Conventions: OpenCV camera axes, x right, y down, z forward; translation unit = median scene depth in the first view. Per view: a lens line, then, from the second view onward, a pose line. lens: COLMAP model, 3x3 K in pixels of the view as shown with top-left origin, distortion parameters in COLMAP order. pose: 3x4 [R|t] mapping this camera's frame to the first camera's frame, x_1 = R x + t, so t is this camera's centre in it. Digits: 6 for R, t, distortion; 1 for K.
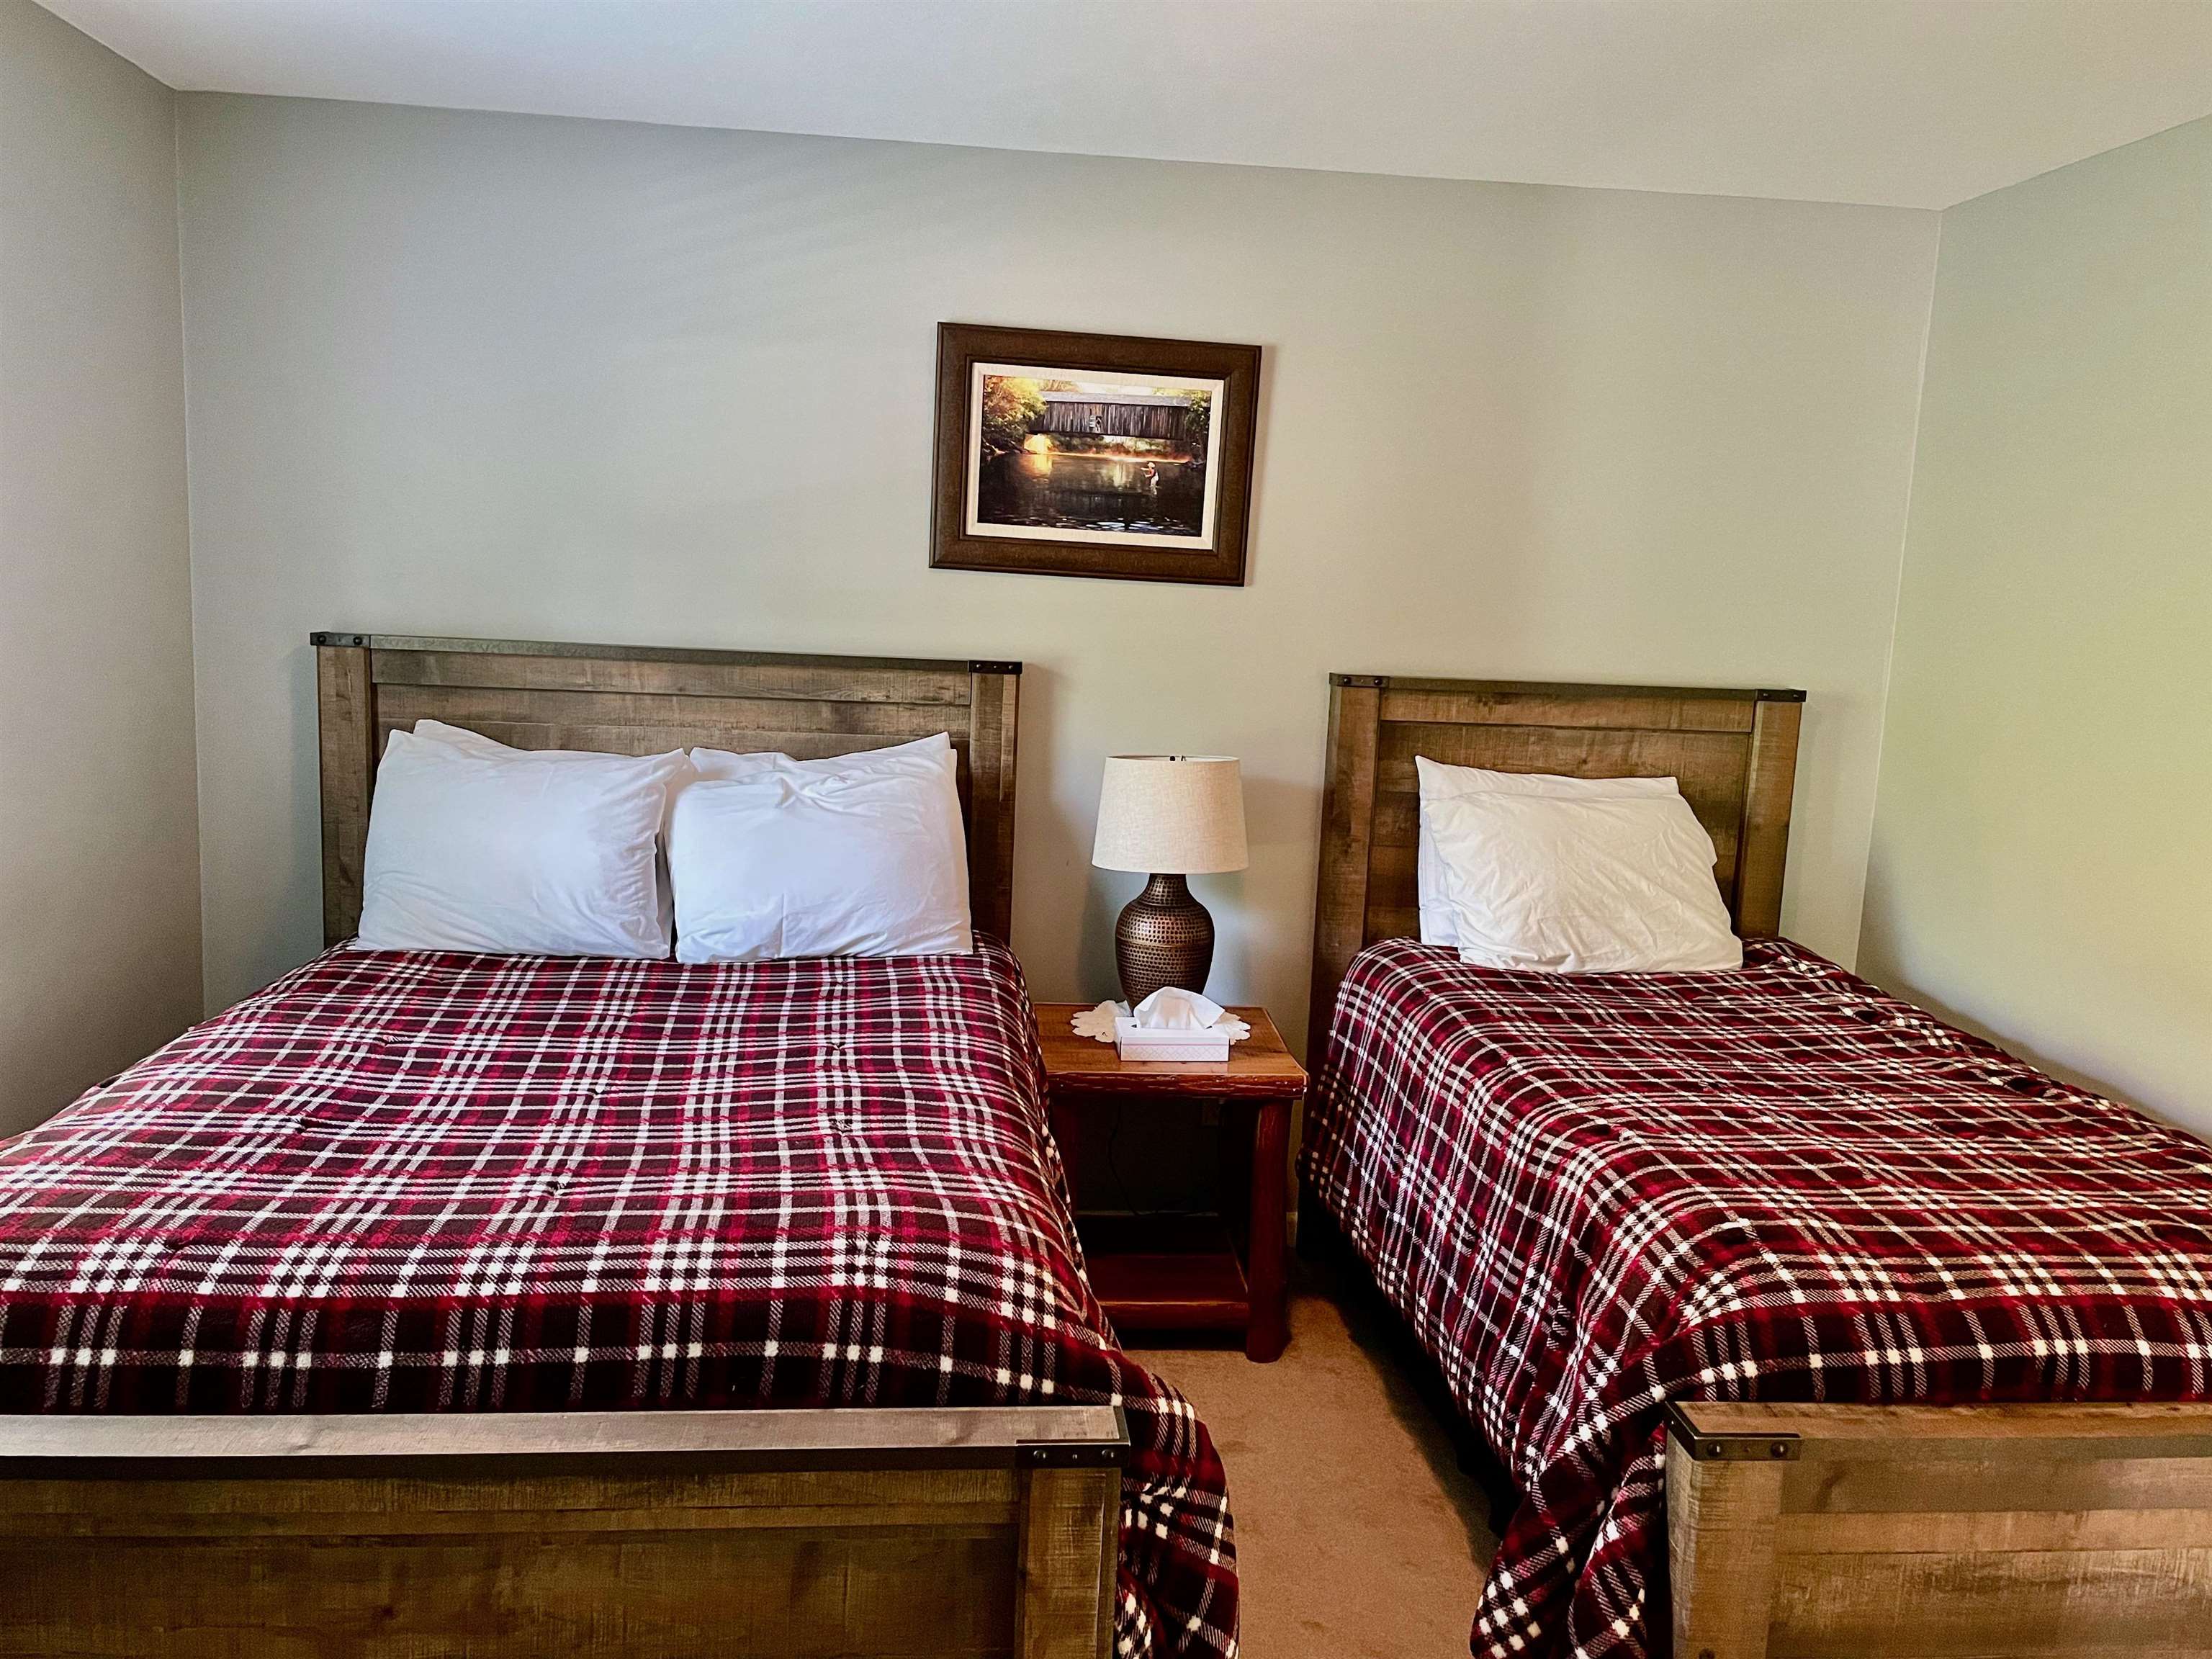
lens RADIAL K [[1662.7, 0, 1118.3], [0, 1662.7, 824.9], [0, 0, 1]] dist [0.094914, -0.122989]
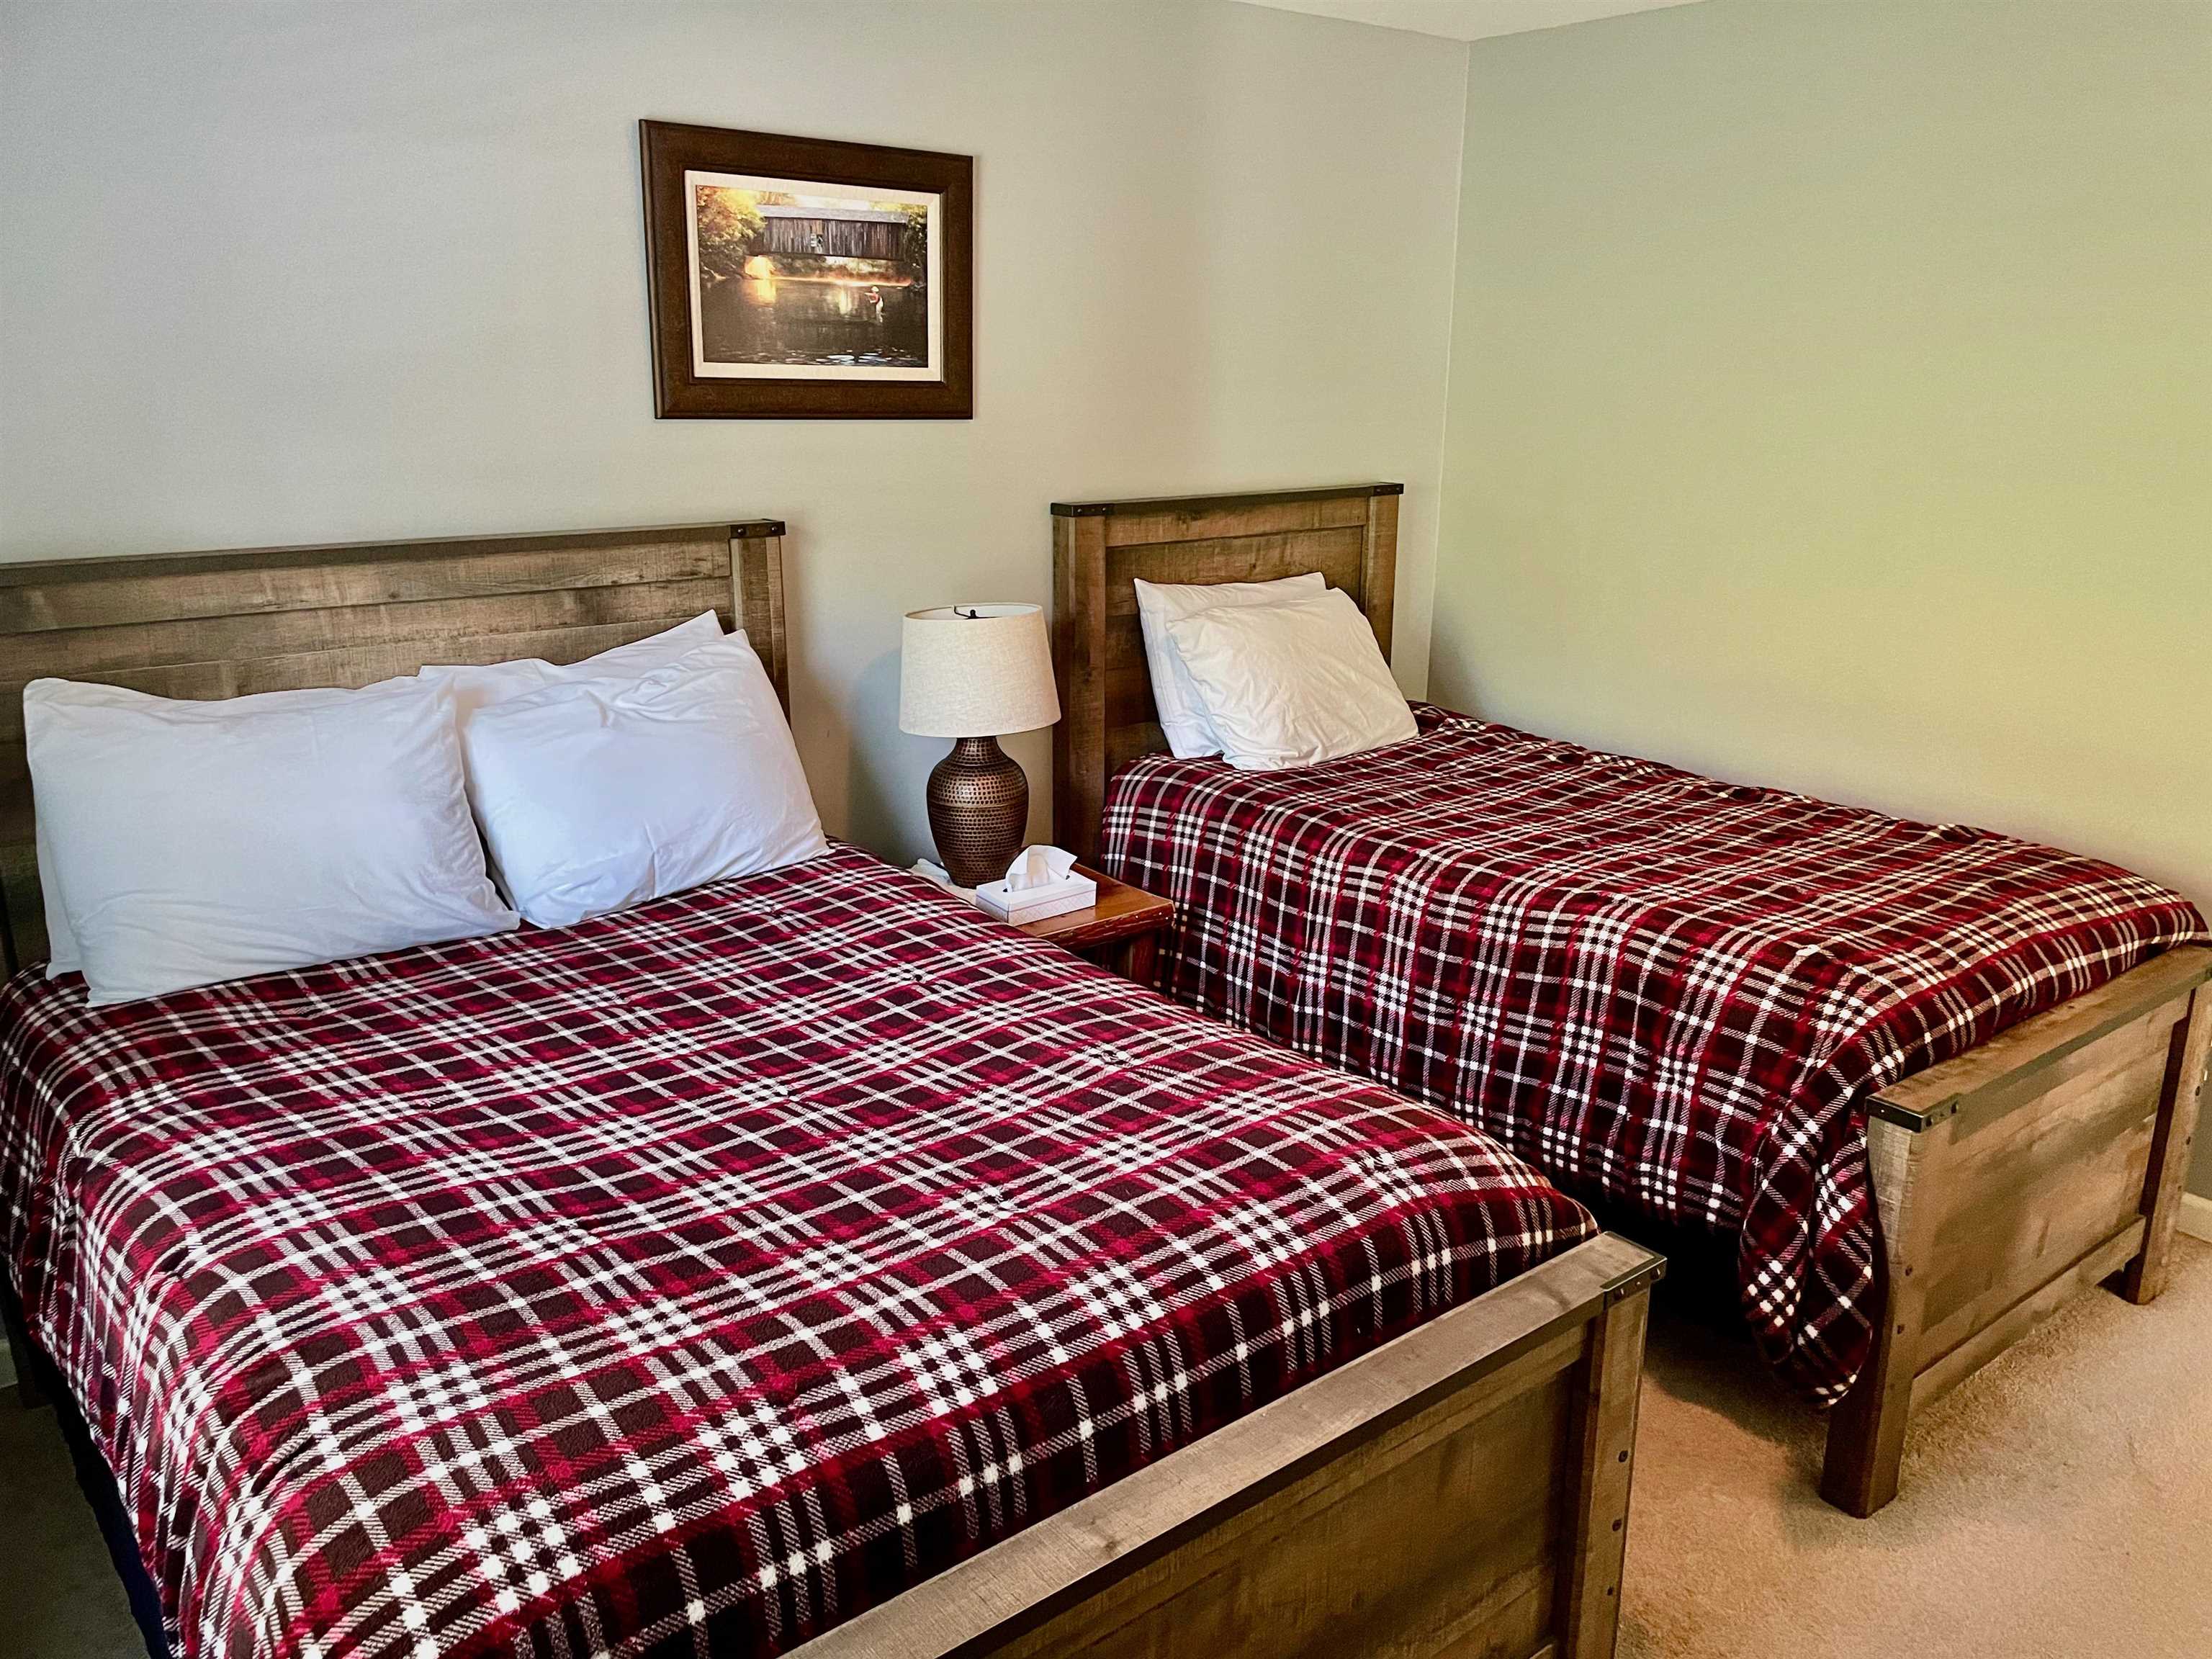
lens RADIAL K [[1662.7, 0, 1133.0], [0, 1662.7, 832.8], [0, 0, 1]] dist [0.094914, -0.122989]
pose [[0.836581, -0.187849, 0.514631, -0.426080], [0.109218, 0.977707, 0.179335, -0.080860], [-0.536846, -0.093821, 0.838448, 0.136715]]
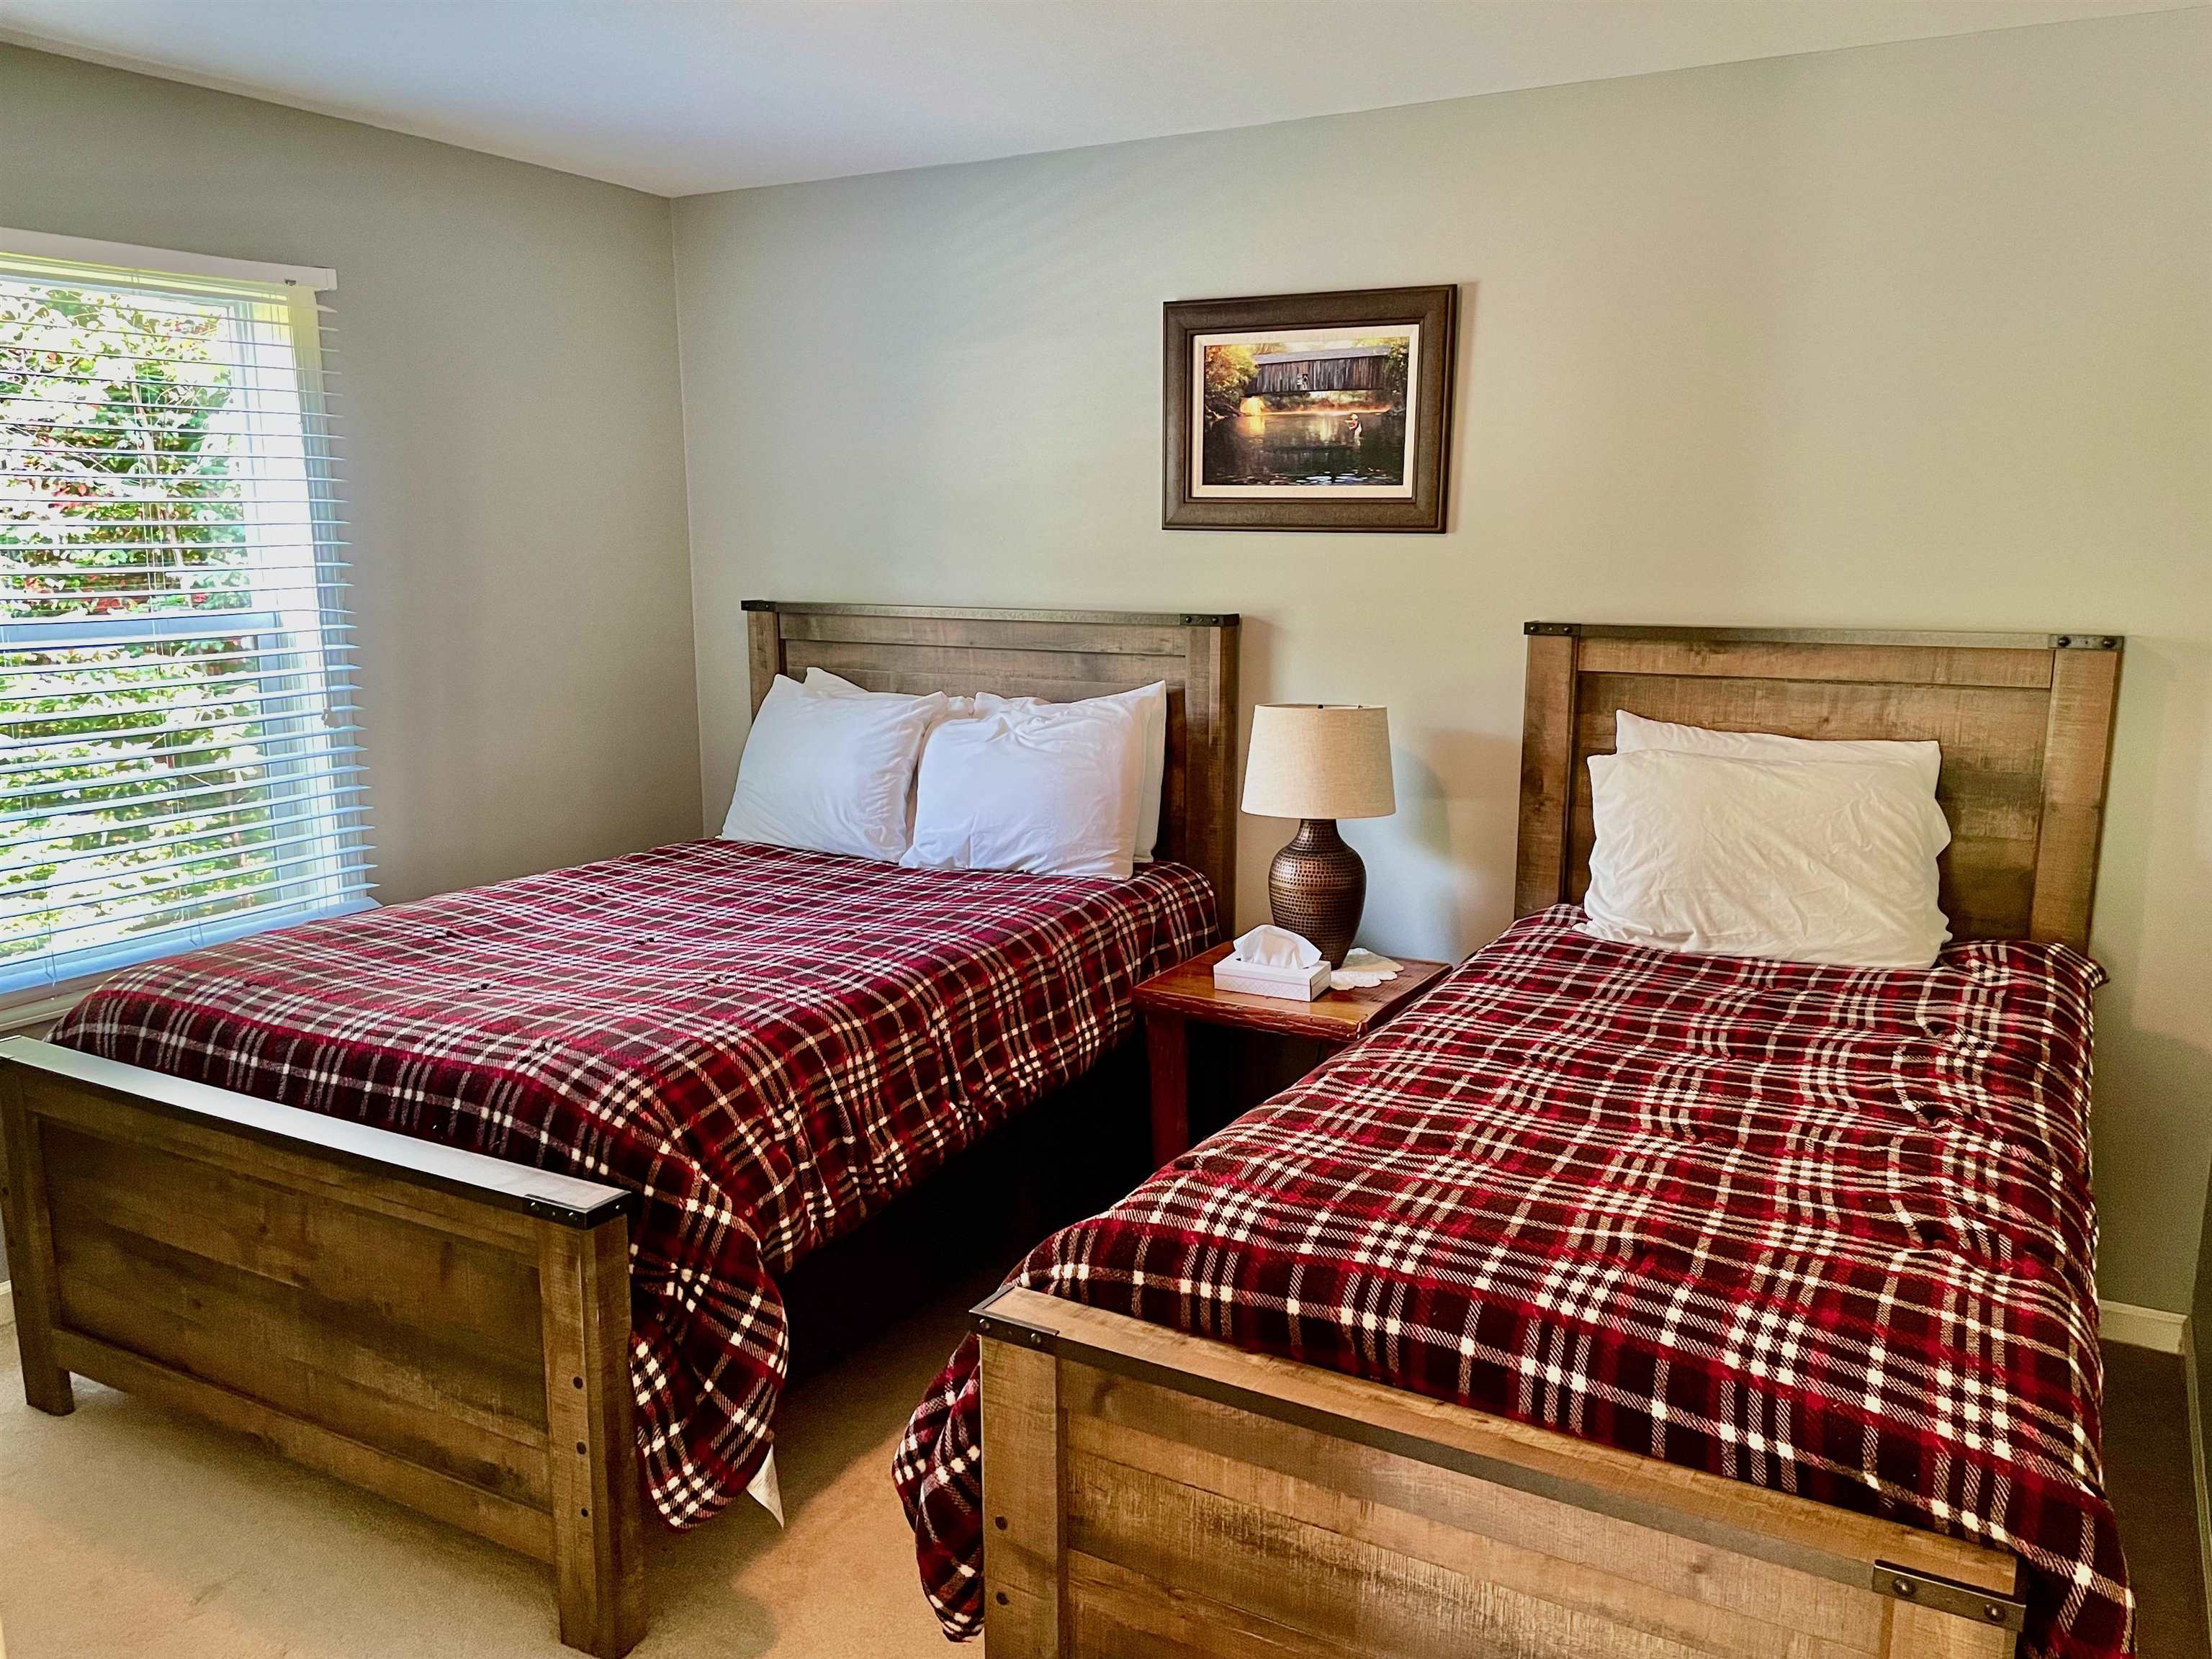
lens RADIAL K [[1662.7, 0, 1135.8], [0, 1662.7, 844.8], [0, 0, 1]] dist [0.094914, -0.122989]
pose [[0.822844, 0.063235, -0.564738, 0.544801], [-0.047811, 0.997969, 0.042083, 0.007449], [0.566252, -0.007627, 0.824197, 0.094387]]
